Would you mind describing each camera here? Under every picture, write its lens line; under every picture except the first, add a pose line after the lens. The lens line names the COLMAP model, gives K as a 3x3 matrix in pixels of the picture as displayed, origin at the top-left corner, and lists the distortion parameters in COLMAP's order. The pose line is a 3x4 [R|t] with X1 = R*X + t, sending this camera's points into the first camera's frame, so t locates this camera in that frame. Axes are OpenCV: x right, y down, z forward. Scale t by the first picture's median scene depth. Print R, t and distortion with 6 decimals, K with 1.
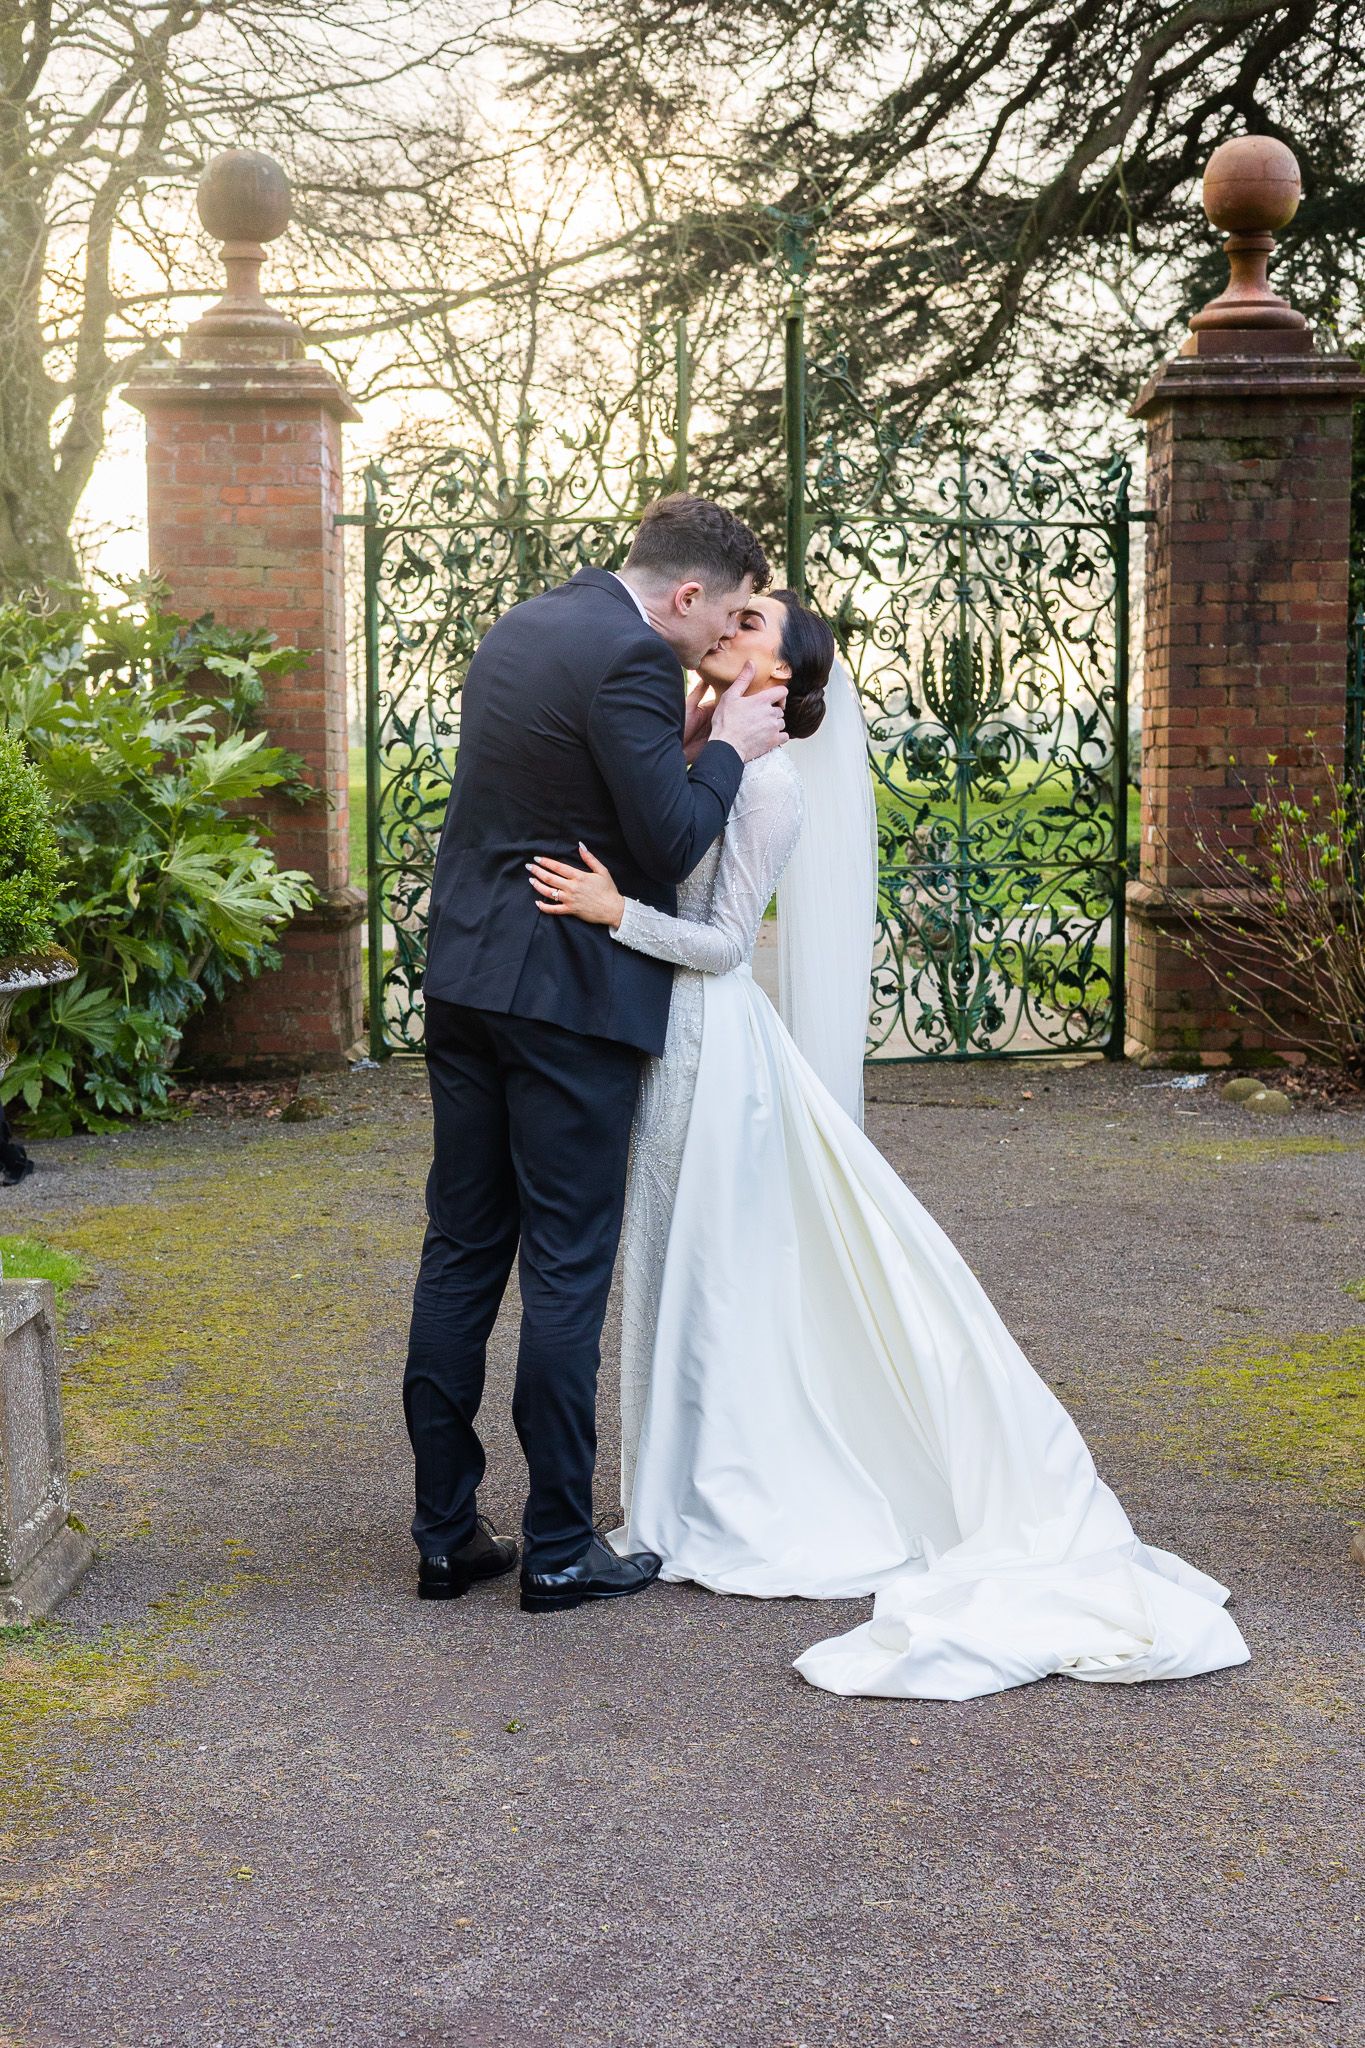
lens RADIAL K [[3443.6, 0, 682.6], [0, 3443.6, 1154.7], [0, 0, 1]] dist [0.037196, -0.092037]
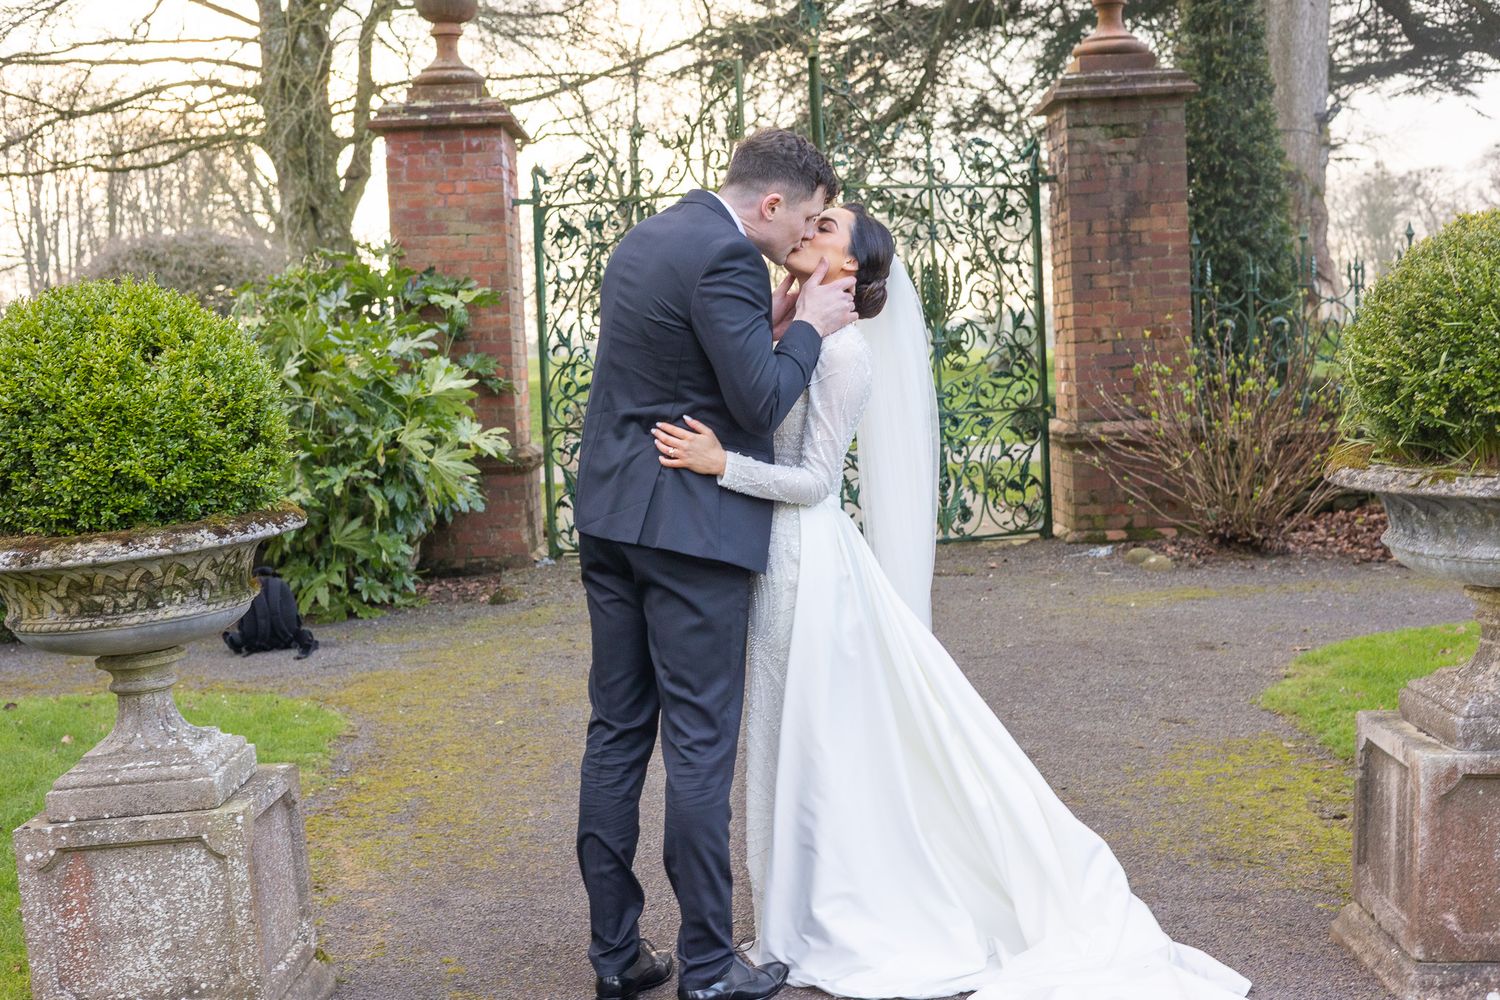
lens RADIAL K [[2738.6, 0, 925.5], [0, 2738.6, 500.5], [0, 0, 1]] dist [-0.058033, -0.267022]
pose [[0.997854, -0.041316, 0.050800, 0.012706], [0.043919, 0.997720, -0.051244, 0.014872], [-0.048567, 0.053365, 0.997393, -0.186776]]
